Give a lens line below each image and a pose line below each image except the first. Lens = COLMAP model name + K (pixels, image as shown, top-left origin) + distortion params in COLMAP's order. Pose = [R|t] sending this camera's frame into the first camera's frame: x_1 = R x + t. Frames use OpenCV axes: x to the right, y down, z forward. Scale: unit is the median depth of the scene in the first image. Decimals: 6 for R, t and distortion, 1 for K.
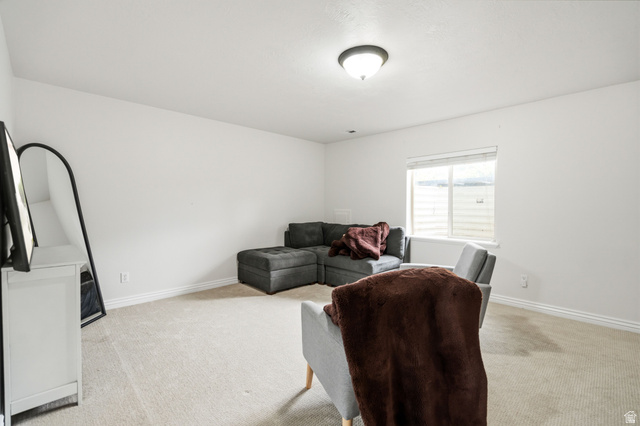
lens RADIAL K [[294.5, 0, 320.0], [0, 294.5, 213.0], [0, 0, 1]] dist [-0.000286, -0.000046]
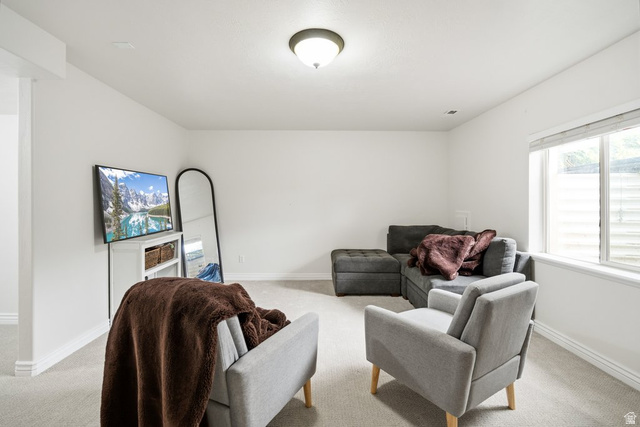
lens RADIAL K [[294.2, 0, 322.0], [0, 294.2, 202.2], [0, 0, 1]] dist [-0.000606, -0.000136]
pose [[0.714612, -0.007555, -0.699480, 0.452504], [-0.015000, 0.999546, -0.026121, -0.011565], [0.699360, 0.029159, 0.714174, 0.226693]]
